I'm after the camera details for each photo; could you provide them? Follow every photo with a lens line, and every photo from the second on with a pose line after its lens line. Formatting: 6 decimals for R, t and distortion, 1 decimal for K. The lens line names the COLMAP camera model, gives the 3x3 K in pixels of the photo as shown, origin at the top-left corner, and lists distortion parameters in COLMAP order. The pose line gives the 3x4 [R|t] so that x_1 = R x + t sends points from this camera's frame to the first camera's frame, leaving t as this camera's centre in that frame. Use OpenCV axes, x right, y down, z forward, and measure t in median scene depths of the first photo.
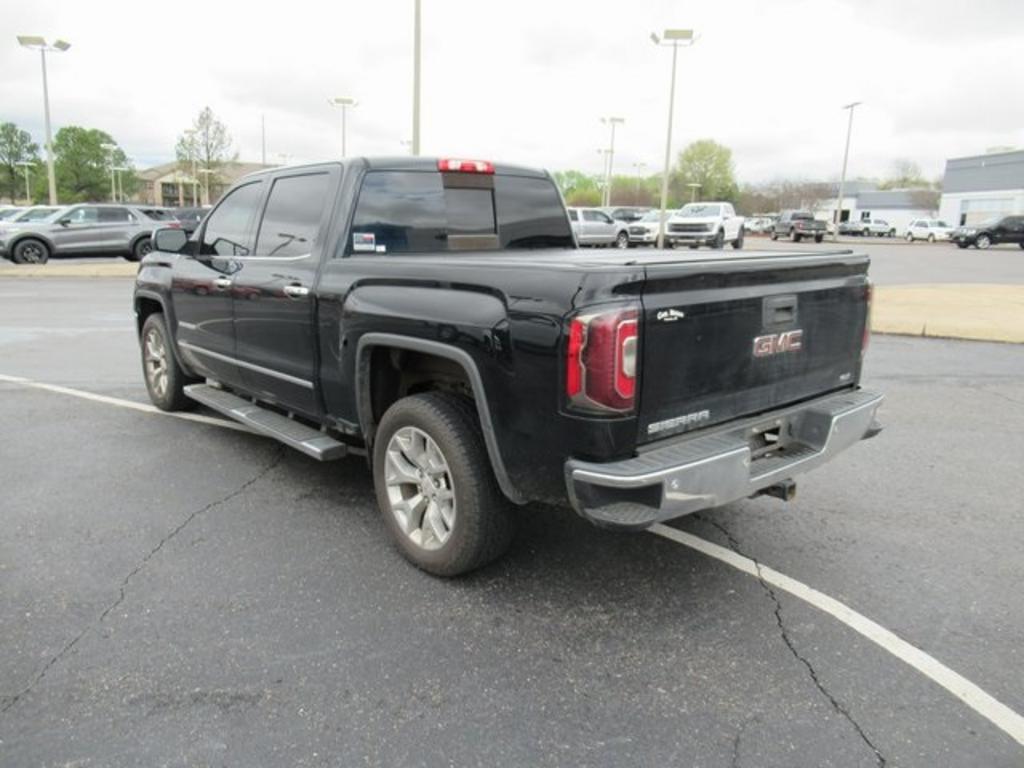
lens RADIAL K [[754.5, 0, 511.4], [0, 754.5, 381.1], [0, 0, 1]] dist [0.007064, -0.012193]
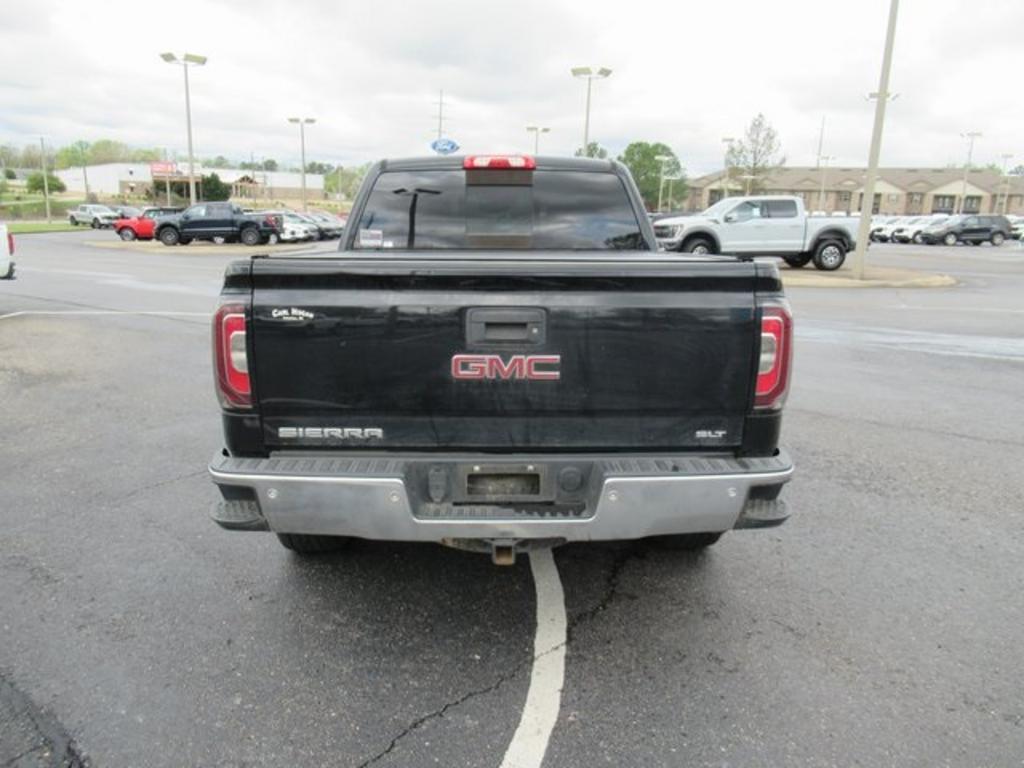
lens RADIAL K [[754.5, 0, 510.3], [0, 754.5, 383.6], [0, 0, 1]] dist [0.007064, -0.012193]
pose [[0.770890, 0.133898, -0.622736, 0.075131], [-0.135876, 0.989721, 0.044603, -0.006017], [0.622307, 0.050231, 0.781160, 0.032970]]
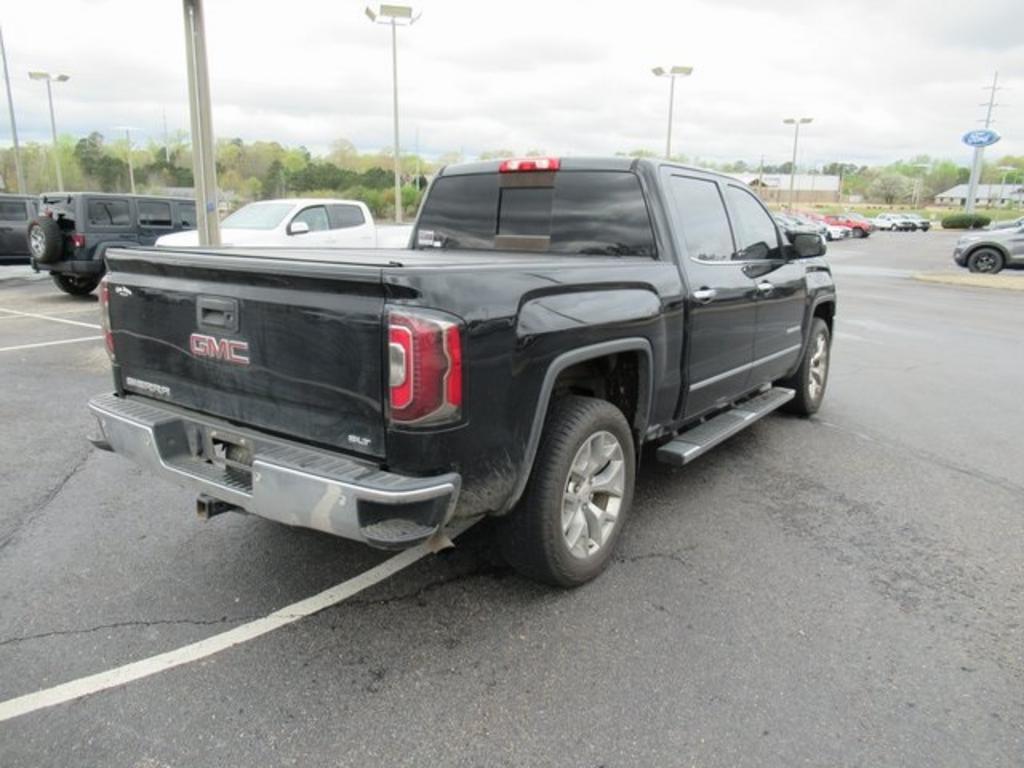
lens RADIAL K [[754.5, 0, 512.1], [0, 754.5, 384.2], [0, 0, 1]] dist [0.007064, -0.012193]
pose [[0.237717, 0.206390, -0.949154, 0.115770], [-0.216261, 0.963884, 0.155430, -0.020001], [0.946954, 0.168316, 0.273766, 0.095736]]
